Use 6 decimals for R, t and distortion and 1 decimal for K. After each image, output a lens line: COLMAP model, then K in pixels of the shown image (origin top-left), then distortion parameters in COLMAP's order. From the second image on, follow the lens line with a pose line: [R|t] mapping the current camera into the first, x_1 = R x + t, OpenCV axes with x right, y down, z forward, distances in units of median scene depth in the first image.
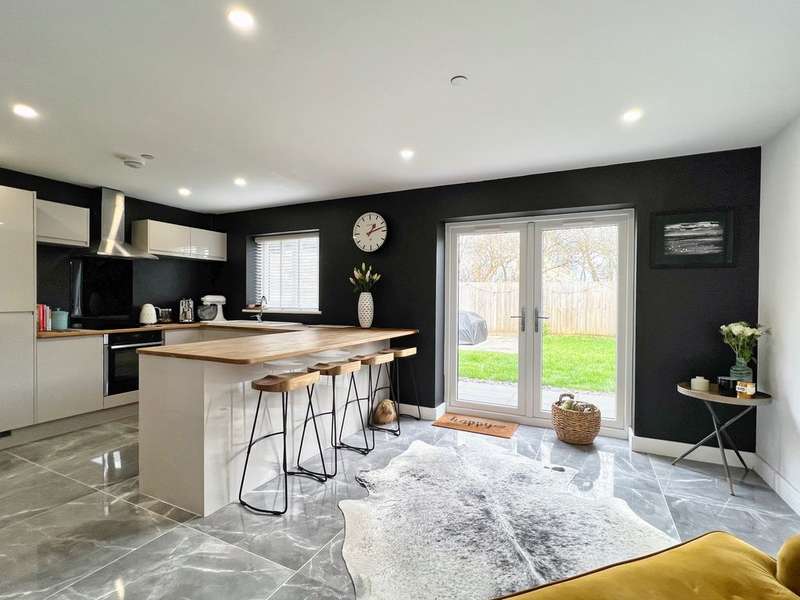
lens RADIAL K [[385.2, 0, 397.5], [0, 385.2, 301.7], [0, 0, 1]] dist [-0.001279, -0.000185]
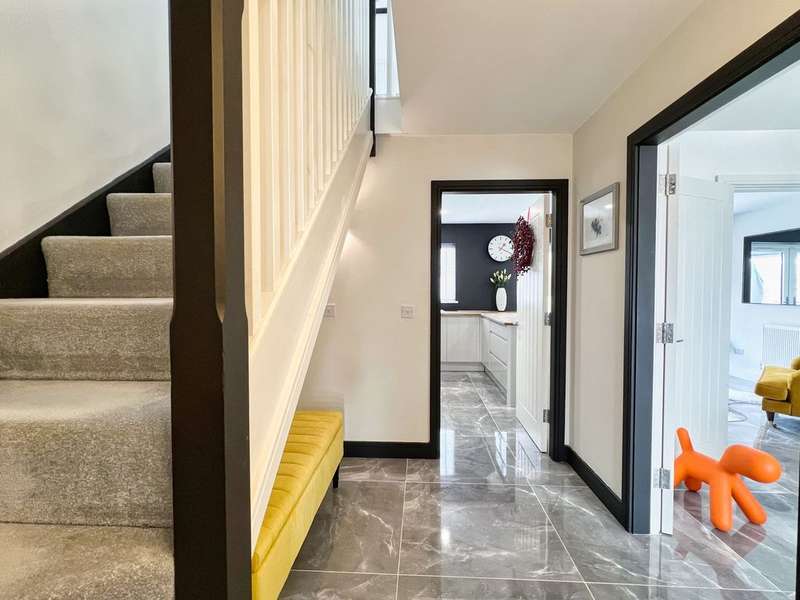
lens RADIAL K [[382.3, 0, 400.0], [0, 382.3, 300.0], [0, 0, 1]] dist [0.002306, 0.000032]
pose [[0.916675, -0.018645, 0.399199, -1.060037], [0.010495, 0.999690, 0.022592, -0.014724], [-0.399496, -0.016520, 0.916586, -0.231222]]
